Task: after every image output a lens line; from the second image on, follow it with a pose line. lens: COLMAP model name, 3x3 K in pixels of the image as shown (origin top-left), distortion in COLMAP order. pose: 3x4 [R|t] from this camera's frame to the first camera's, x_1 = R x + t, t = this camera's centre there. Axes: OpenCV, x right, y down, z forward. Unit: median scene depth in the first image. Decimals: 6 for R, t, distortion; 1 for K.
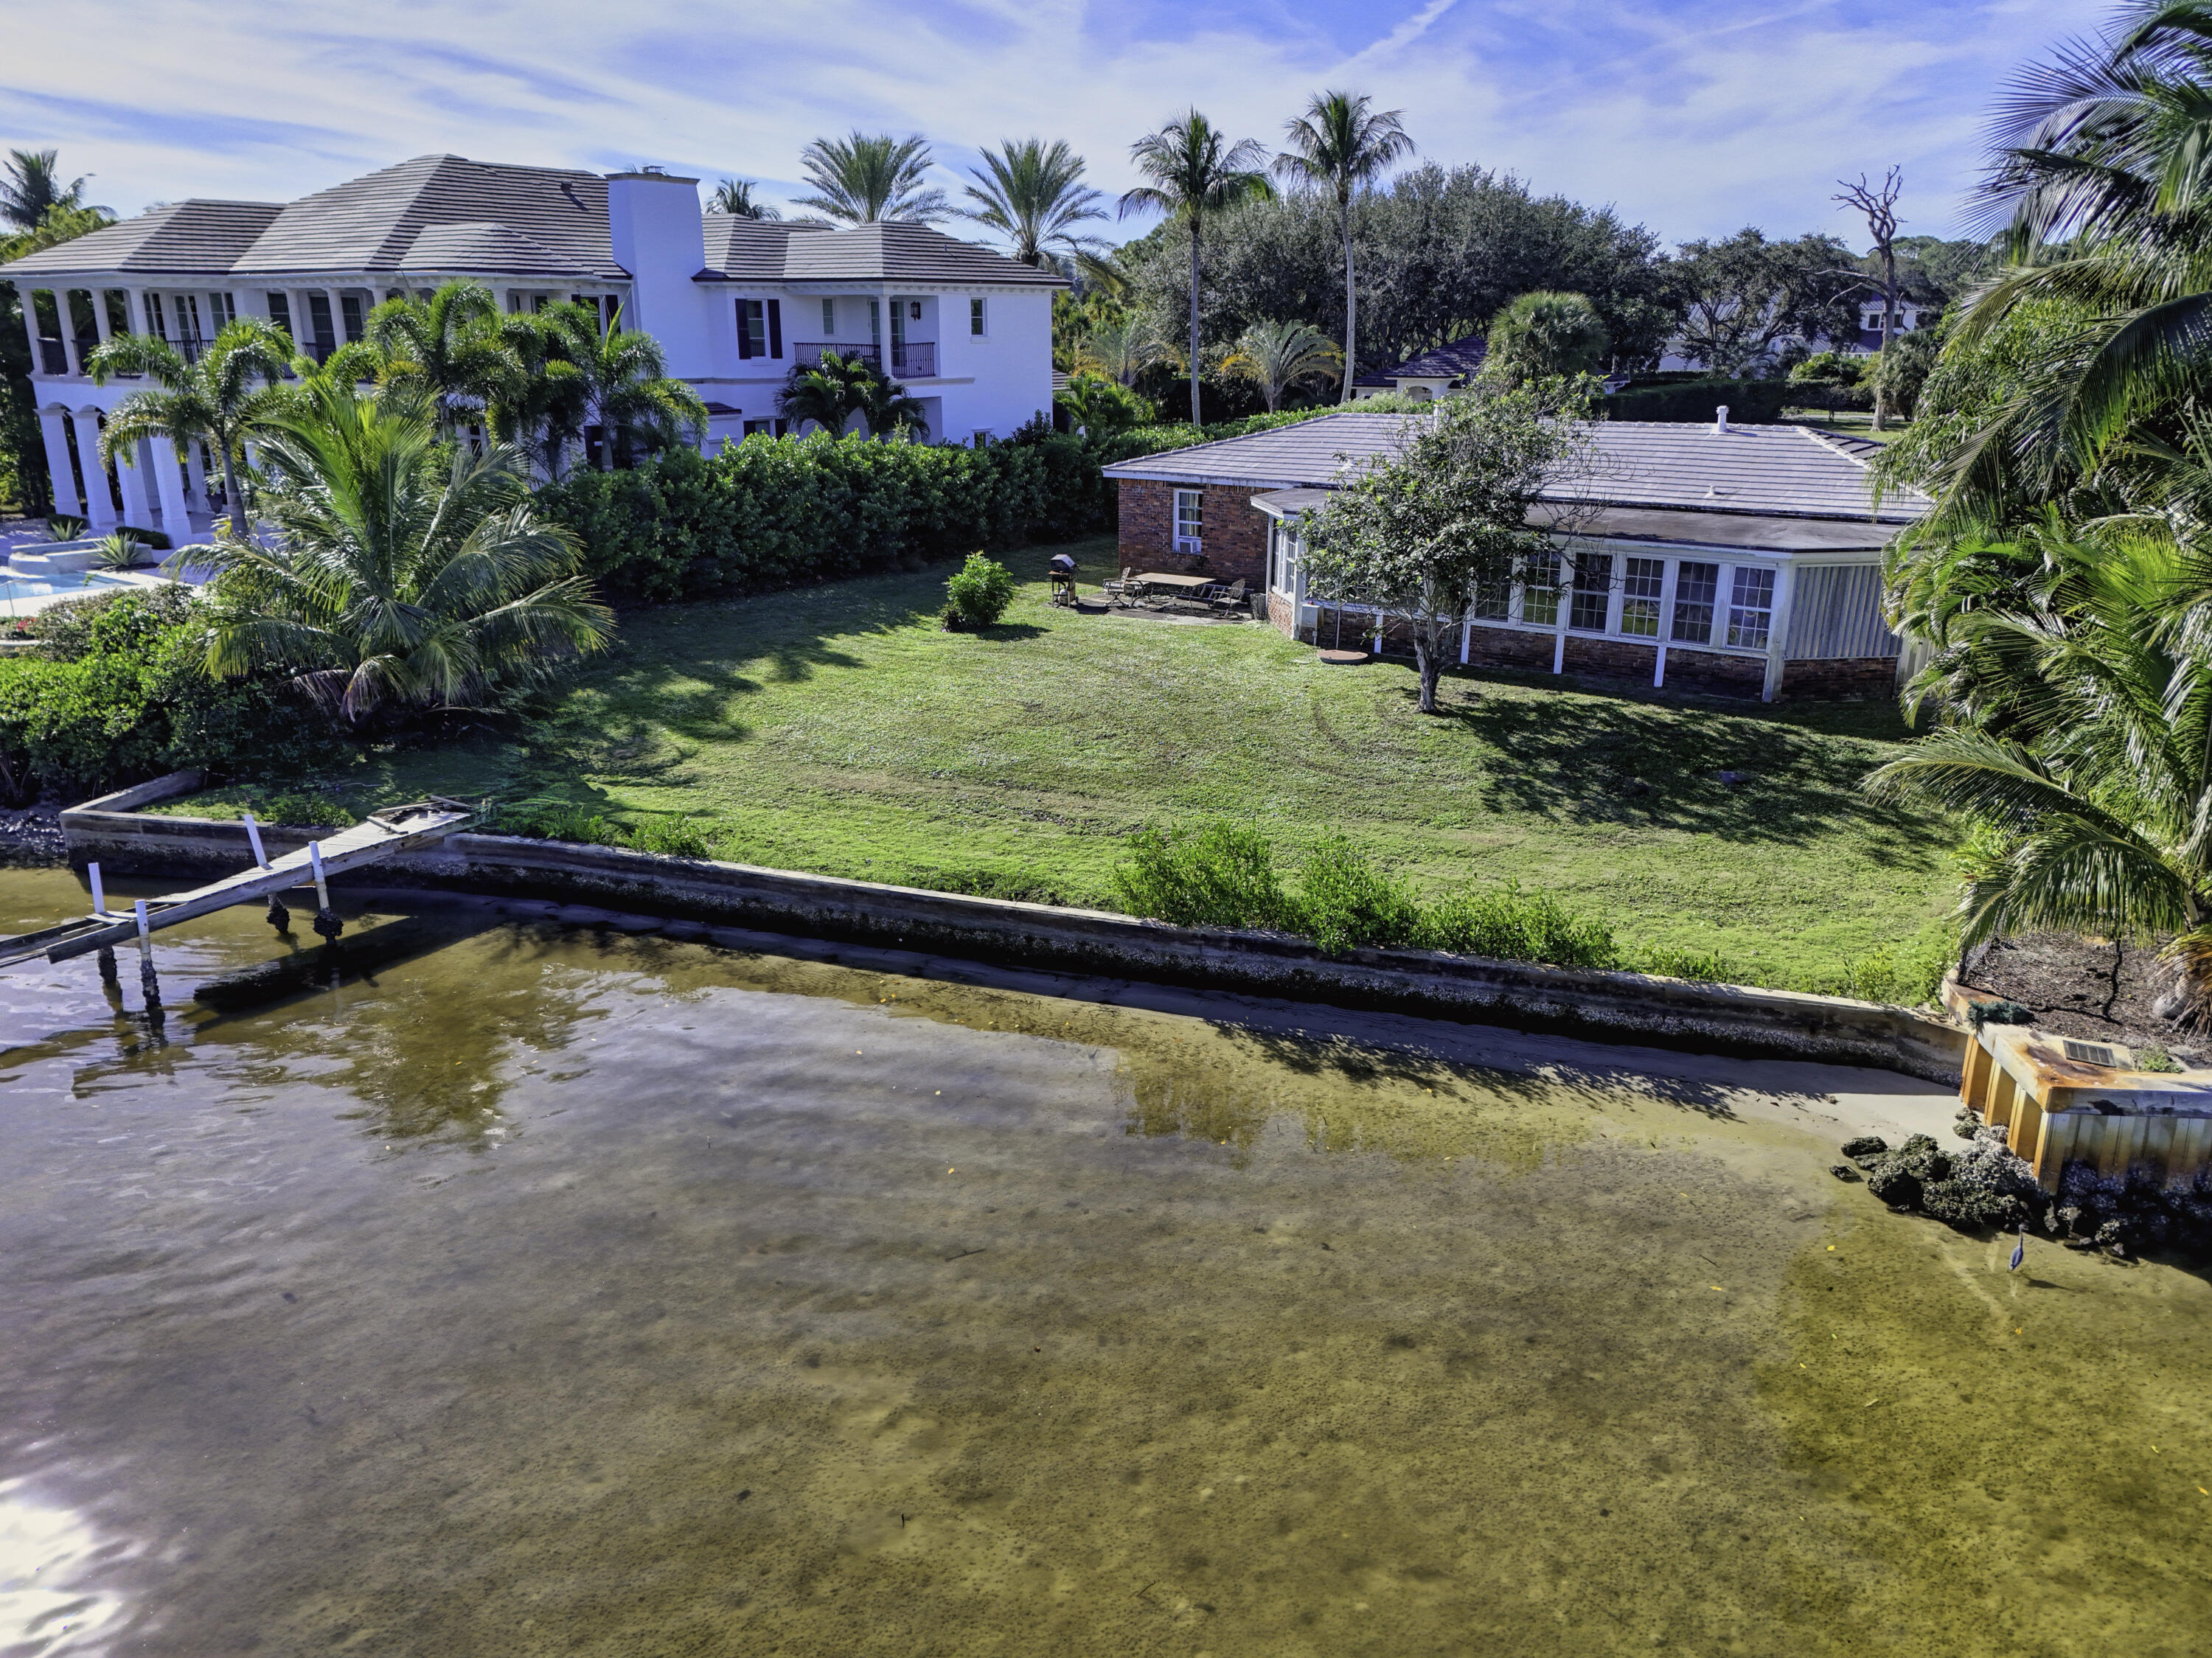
lens RADIAL K [[1649.3, 0, 1105.5], [0, 1649.3, 821.5], [0, 0, 1]] dist [0.067822, -0.053121]
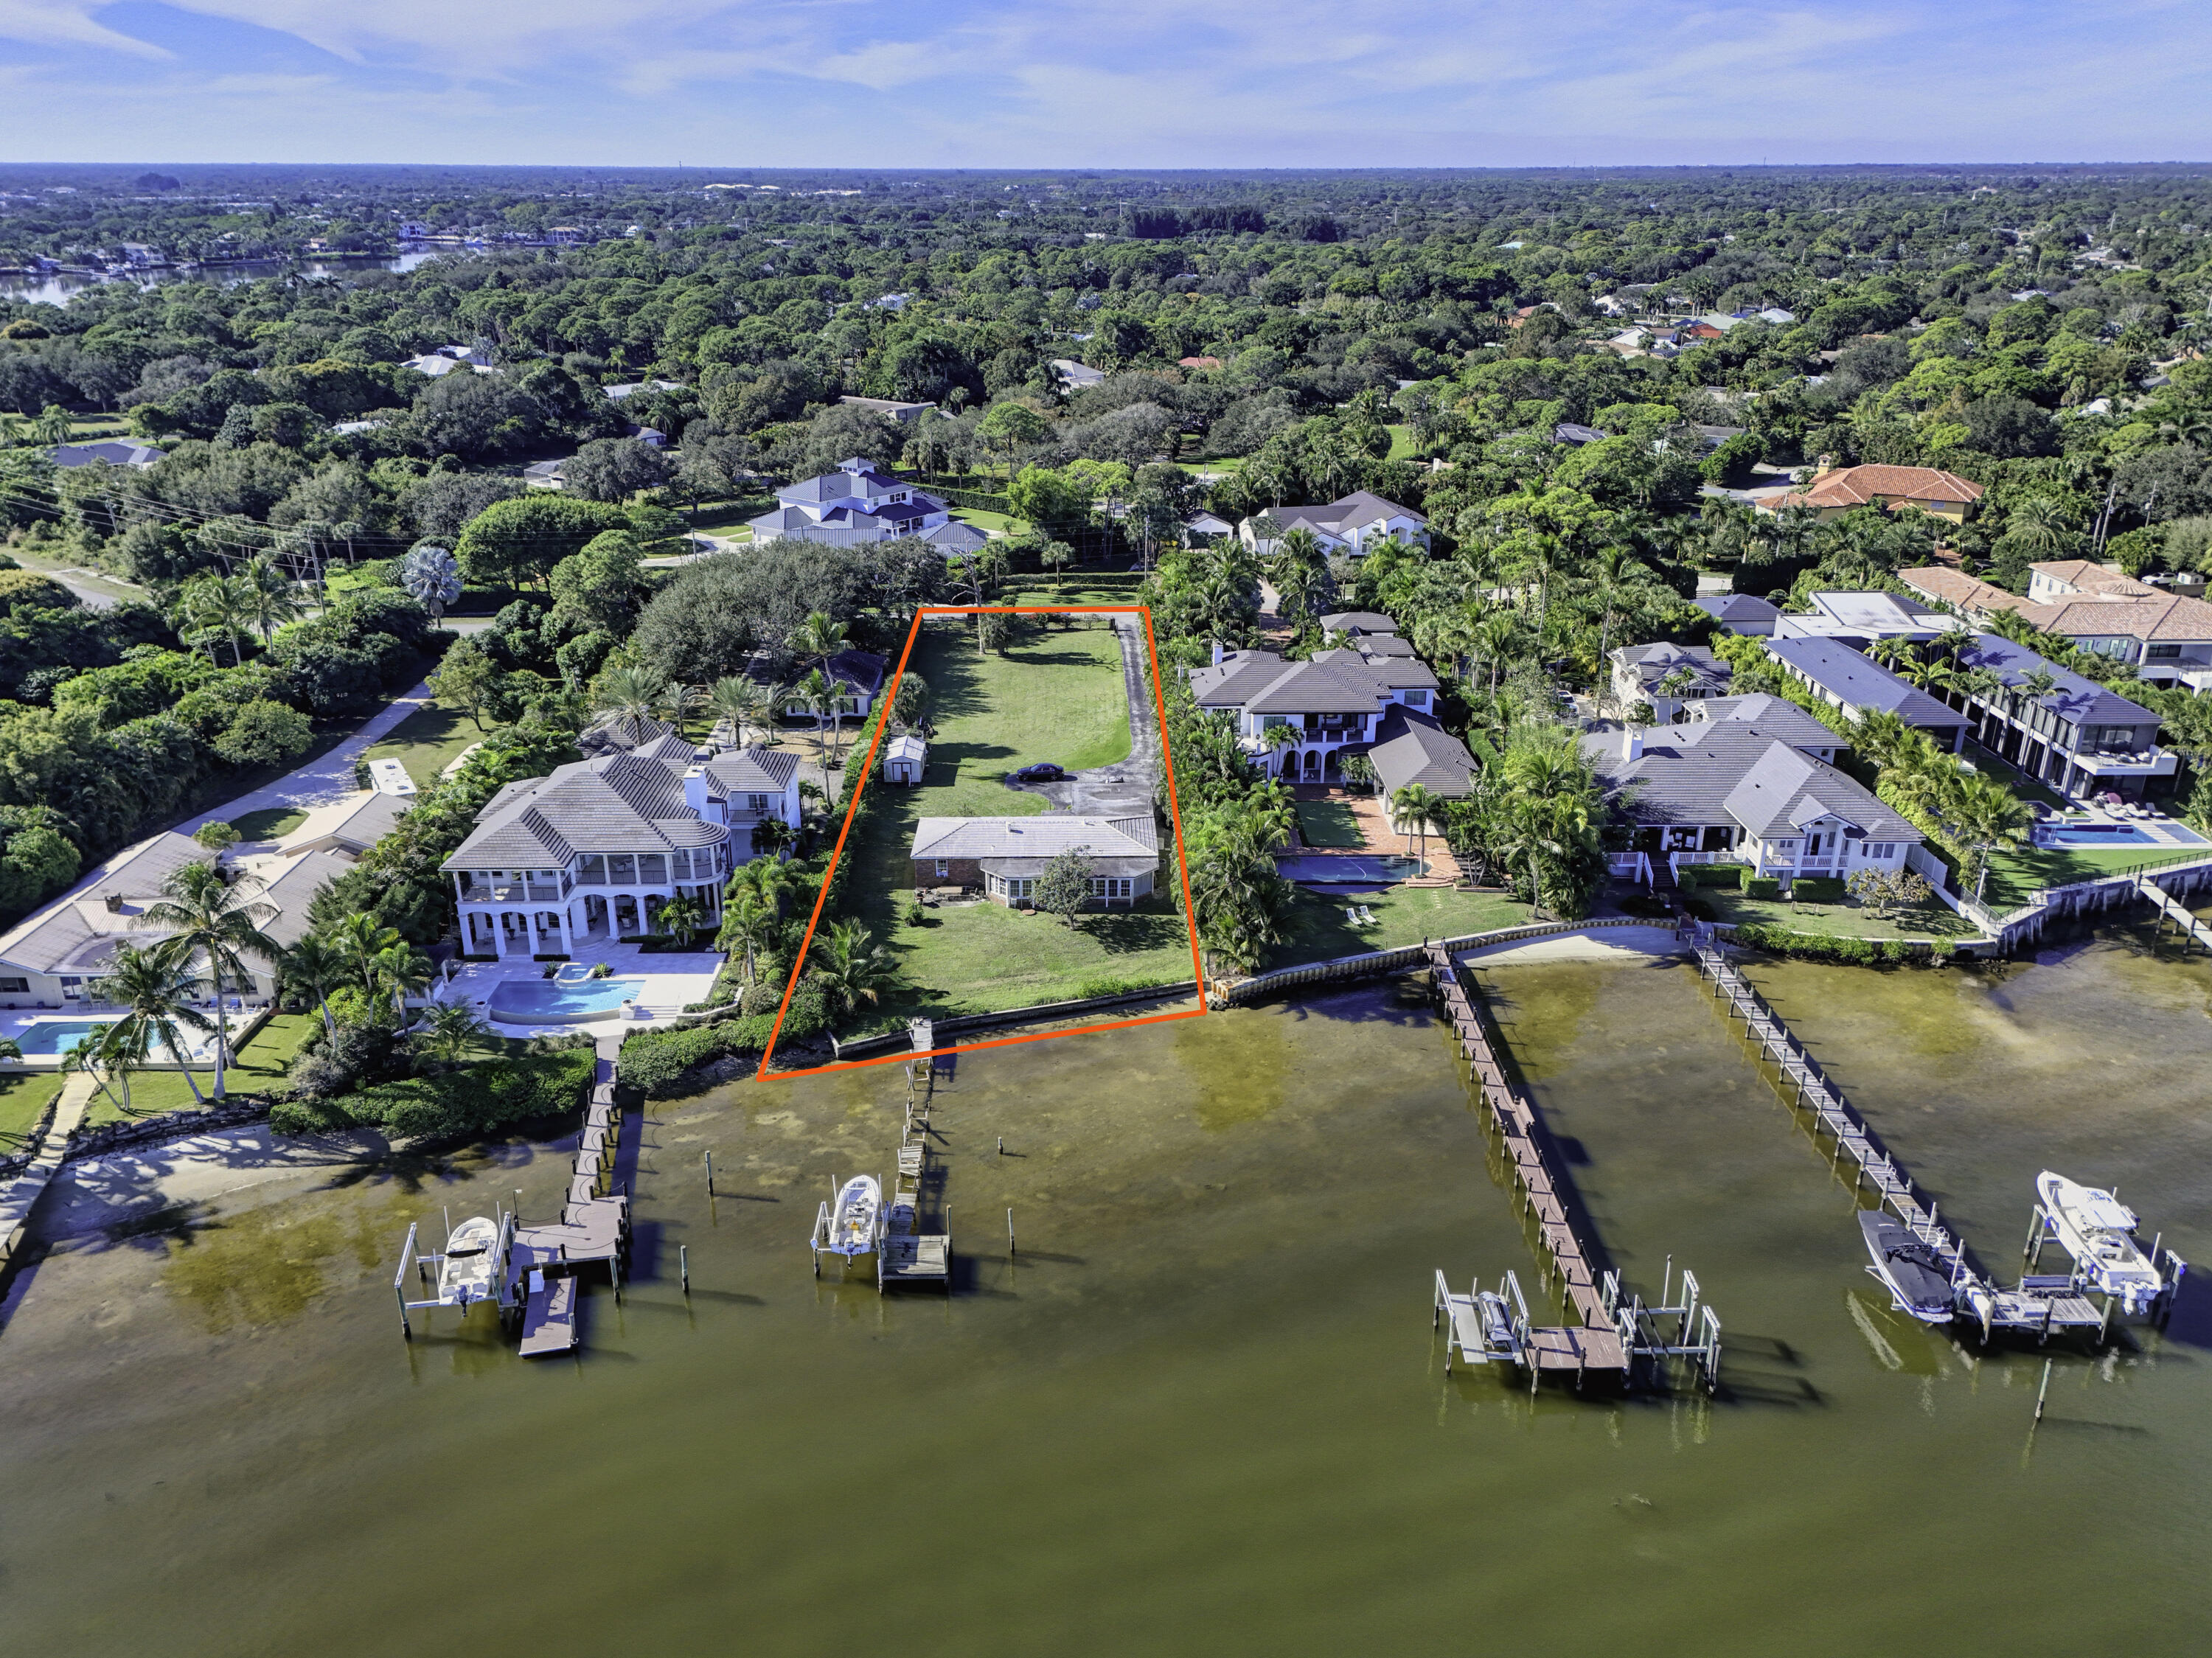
lens RADIAL K [[1631.1, 0, 1112.4], [0, 1631.1, 835.8], [0, 0, 1]] dist [0.090142, -0.077422]
pose [[0.781898, -0.235643, 0.577155, -2.517483], [0.180976, 0.971738, 0.151569, -1.103657], [-0.596560, -0.014060, 0.802445, -2.937075]]
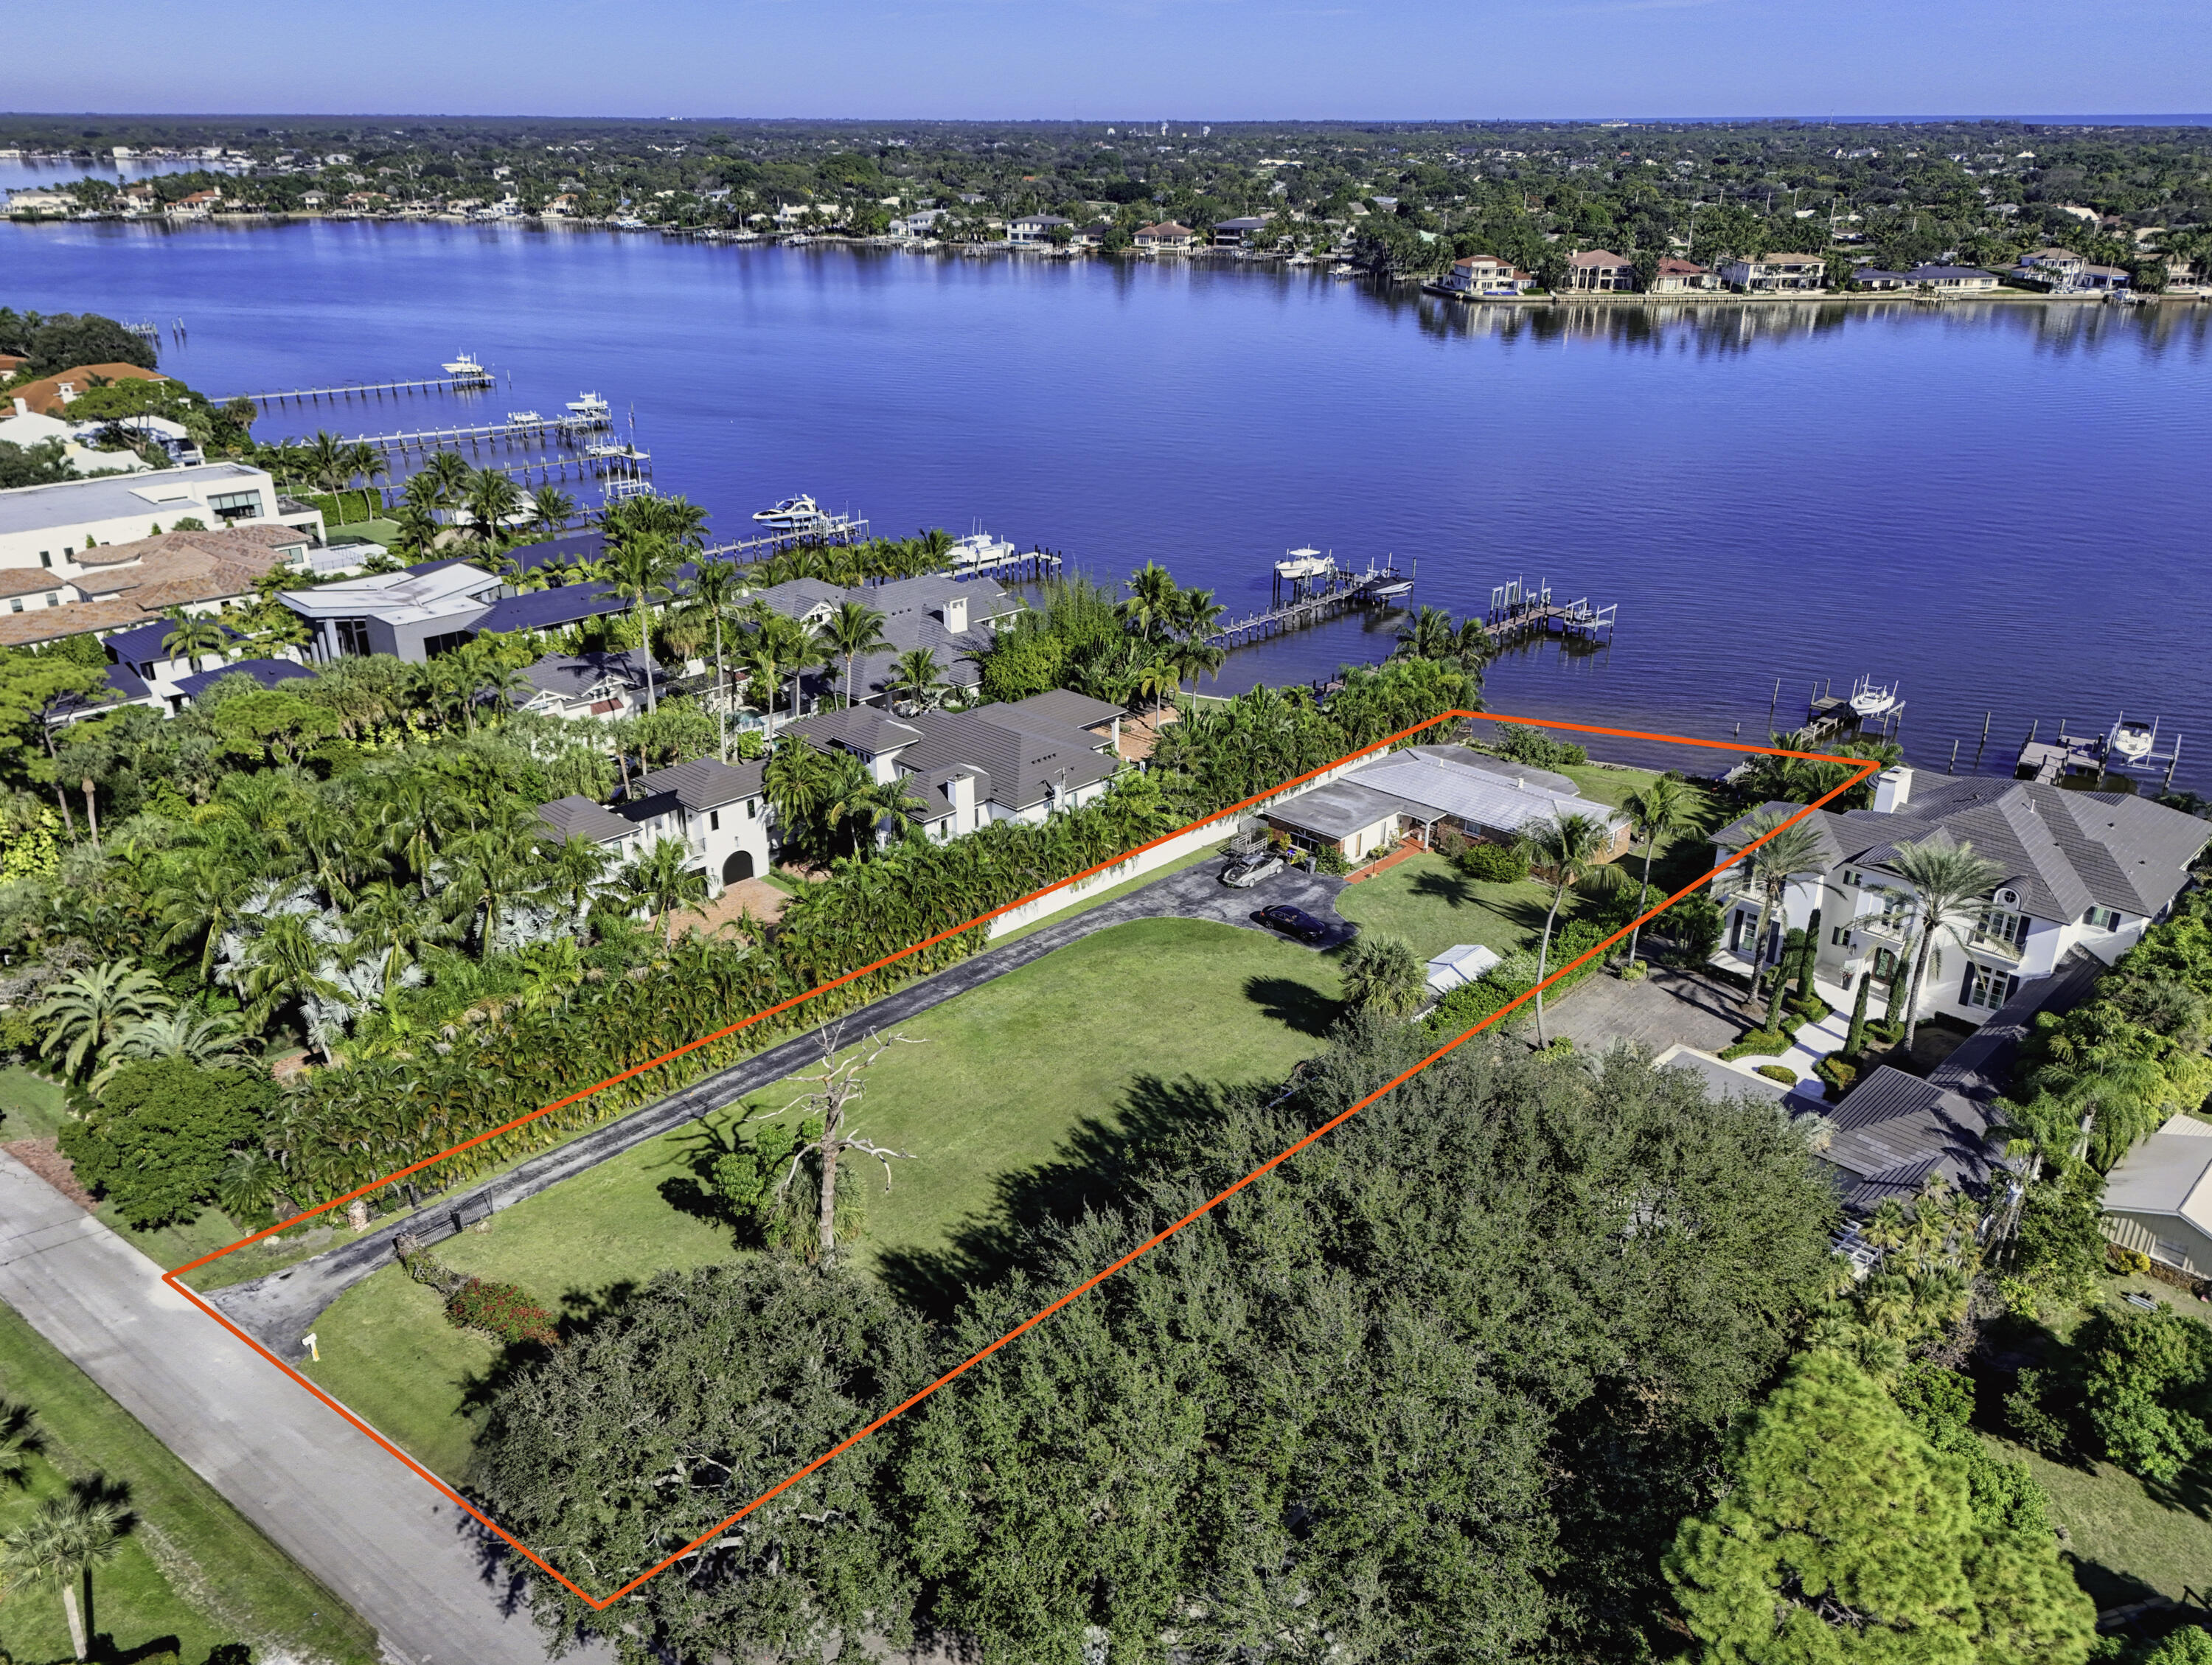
lens RADIAL K [[1663.6, 0, 1106.0], [0, 1663.6, 832.5], [0, 0, 1]] dist [0.059504, -0.049905]
pose [[-0.992562, -0.047486, 0.112094, 0.973370], [0.035614, 0.767236, 0.640375, -3.444404], [-0.116412, 0.639604, -0.759839, 5.530752]]
